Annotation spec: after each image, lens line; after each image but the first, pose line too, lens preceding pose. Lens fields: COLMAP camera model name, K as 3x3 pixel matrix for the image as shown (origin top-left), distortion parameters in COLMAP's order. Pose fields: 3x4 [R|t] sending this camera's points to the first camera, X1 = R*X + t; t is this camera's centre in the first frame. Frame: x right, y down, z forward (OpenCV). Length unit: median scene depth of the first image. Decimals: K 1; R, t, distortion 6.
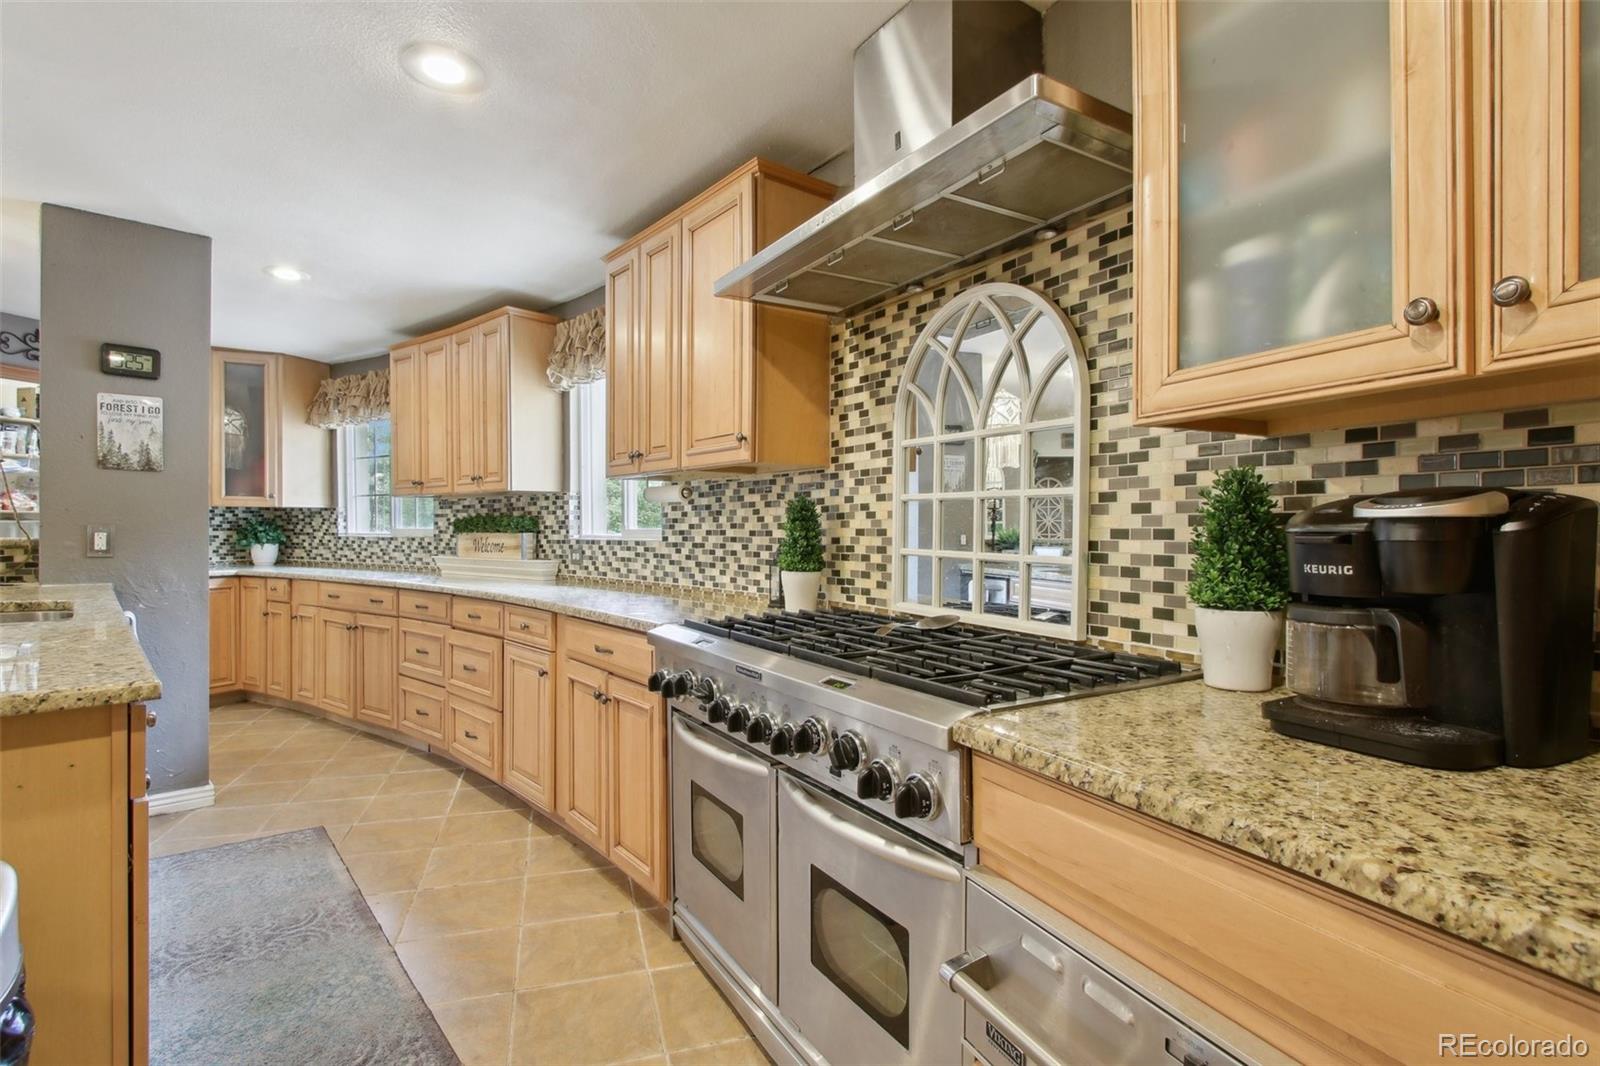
lens RADIAL K [[761.4, 0, 799.0], [0, 761.4, 539.4], [0, 0, 1]] dist [-0.023264, 0.000291]
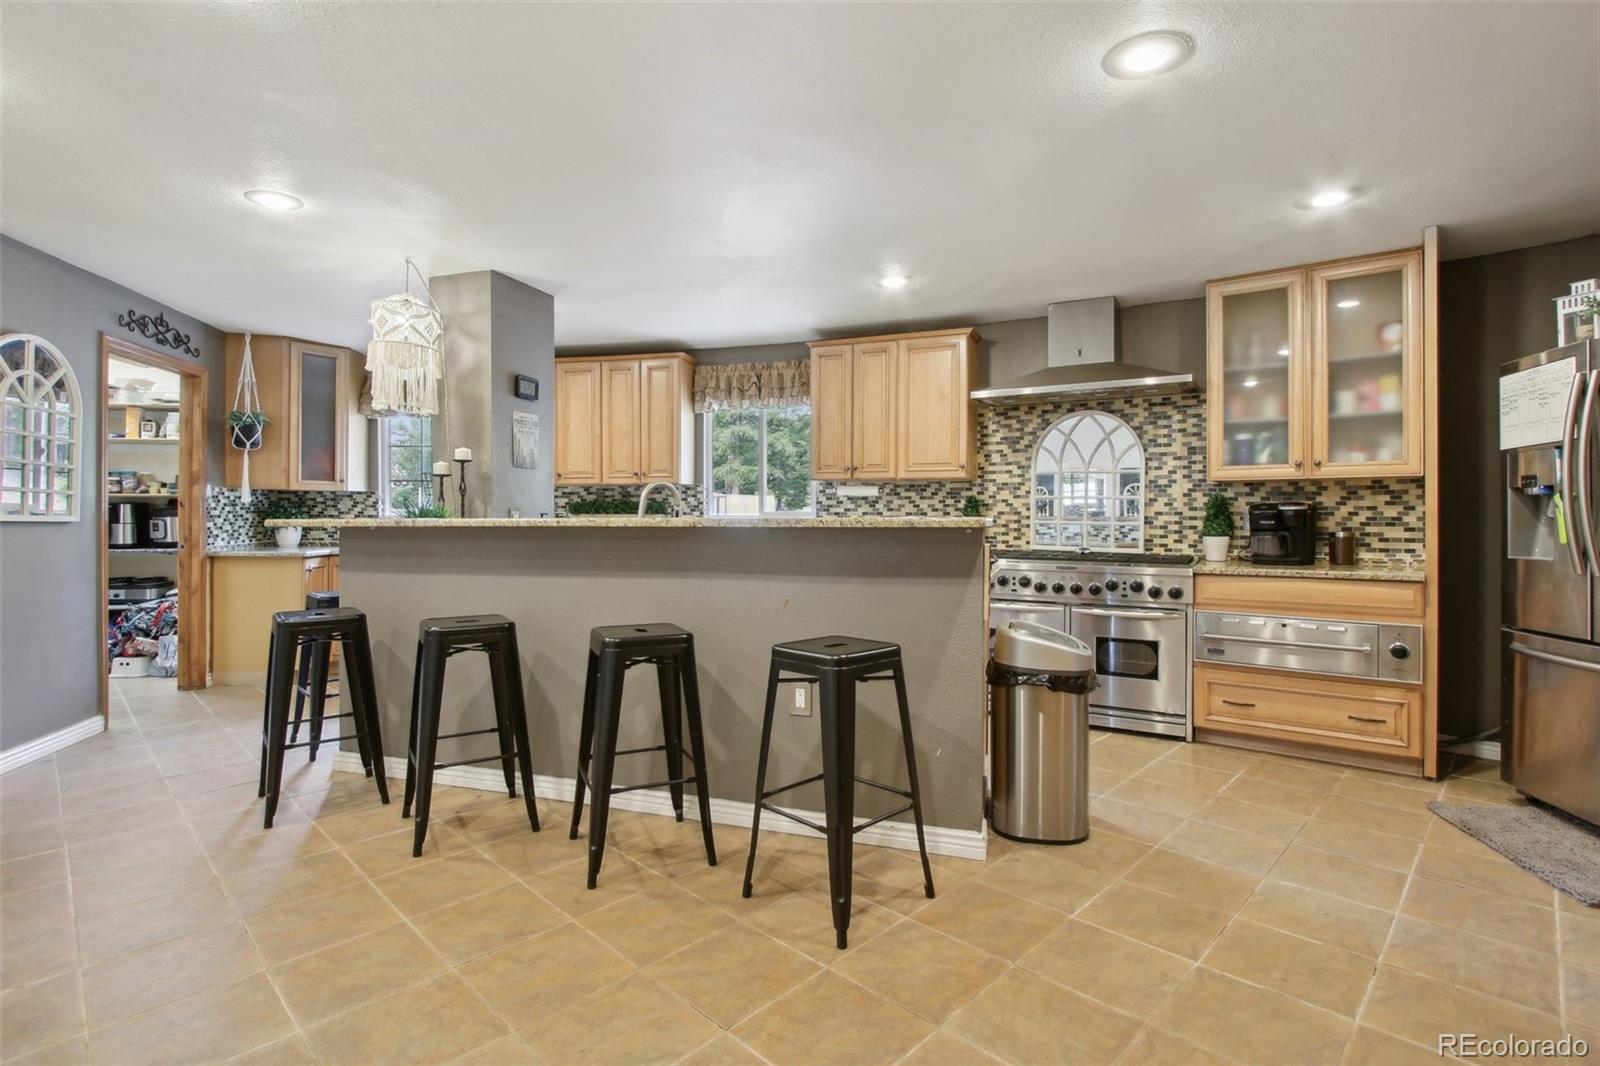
lens RADIAL K [[761.4, 0, 804.5], [0, 761.4, 520.1], [0, 0, 1]] dist [-0.023264, 0.000291]
pose [[0.879636, -0.006539, 0.475603, -1.124342], [0.006827, 0.999976, 0.001123, 0.002732], [-0.475599, 0.002259, 0.879659, -0.451378]]
